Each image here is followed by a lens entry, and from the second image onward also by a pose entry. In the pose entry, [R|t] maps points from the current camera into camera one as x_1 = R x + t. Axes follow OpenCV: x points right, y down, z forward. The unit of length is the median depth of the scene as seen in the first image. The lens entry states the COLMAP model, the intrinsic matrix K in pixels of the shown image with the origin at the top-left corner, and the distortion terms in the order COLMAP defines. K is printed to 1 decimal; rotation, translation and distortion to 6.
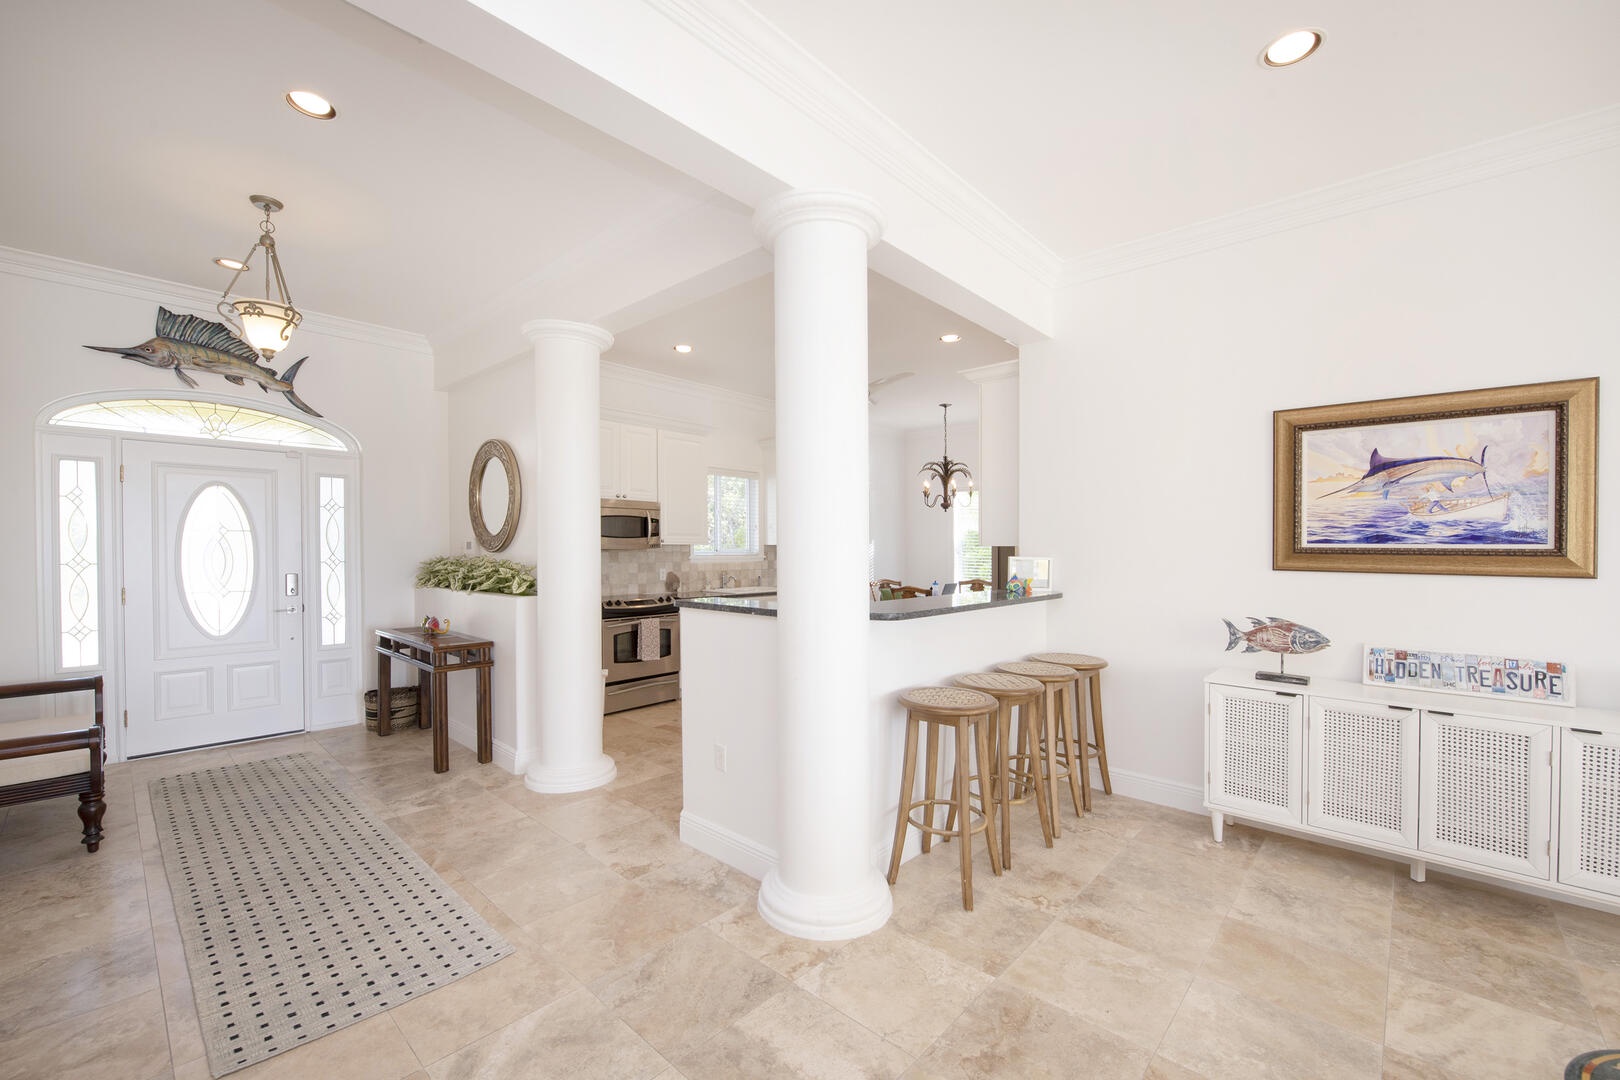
lens RADIAL K [[662.9, 0, 810.0], [0, 662.9, 540.0], [0, 0, 1]] dist [-0.000786, -0.000060]
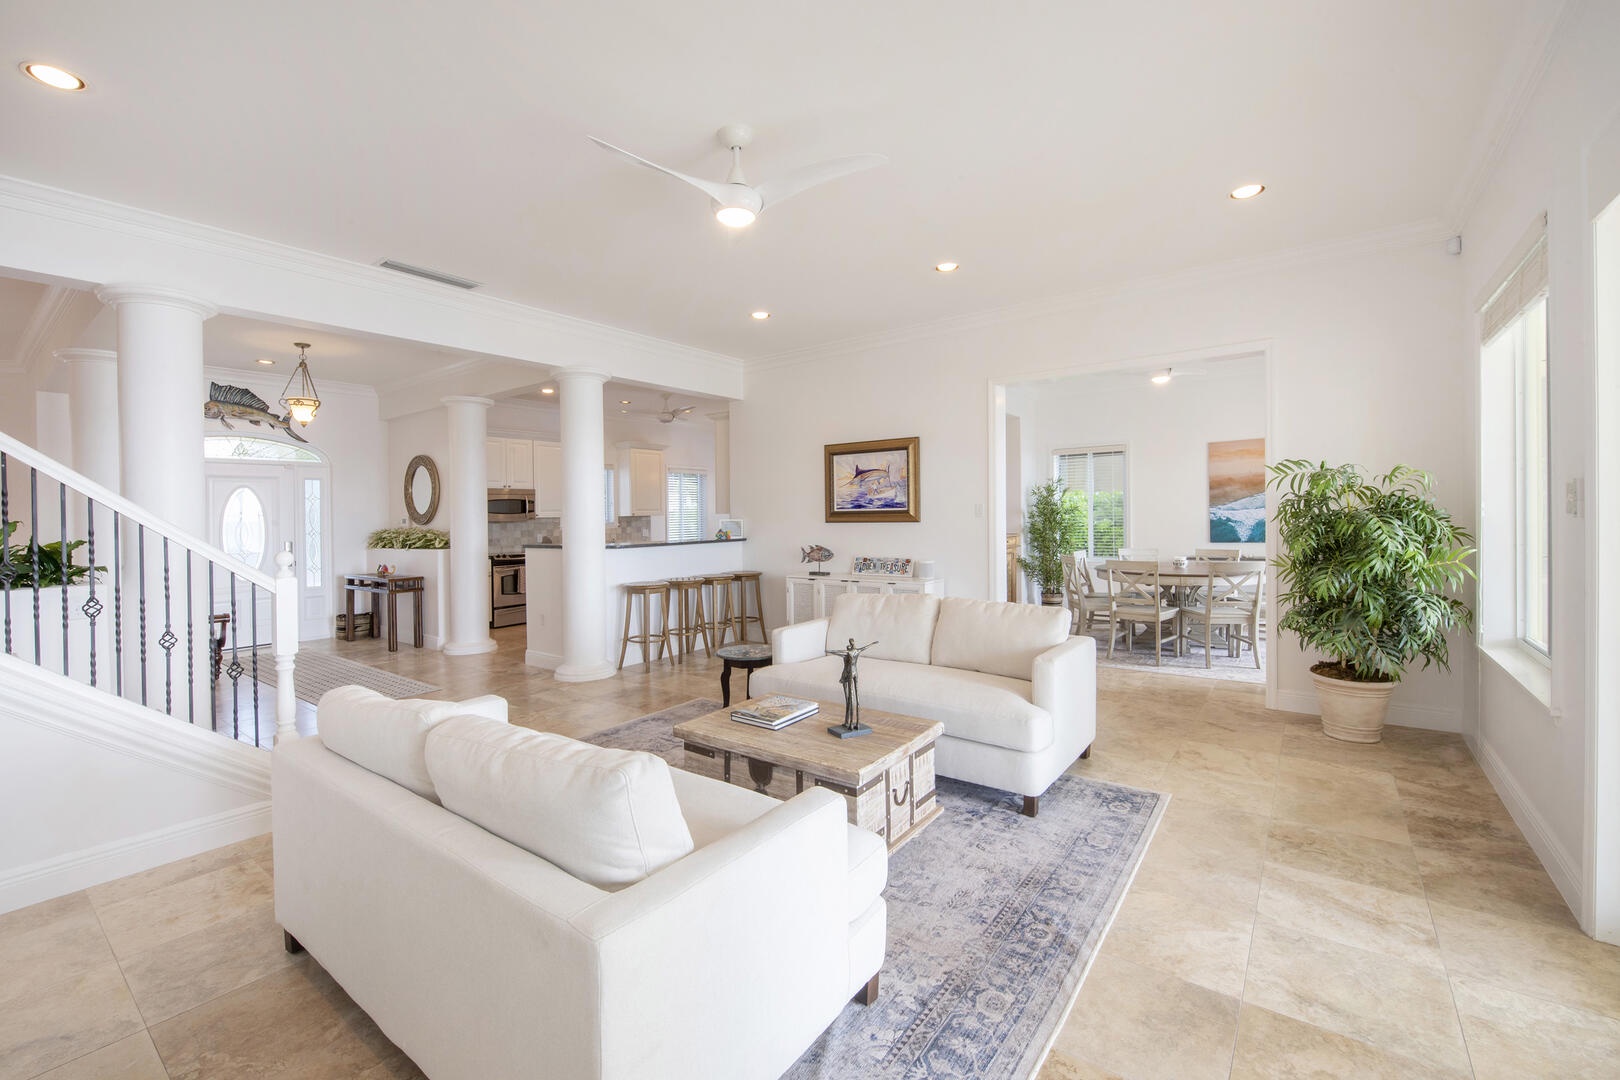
lens RADIAL K [[684.1, 0, 806.6], [0, 684.1, 489.4], [0, 0, 1]] dist [-0.000301, 0.000048]
pose [[0.995270, -0.020078, 0.095048, 0.337581], [0.022873, 0.999335, -0.028409, 0.001078], [-0.094415, 0.030449, 0.995067, -0.843623]]
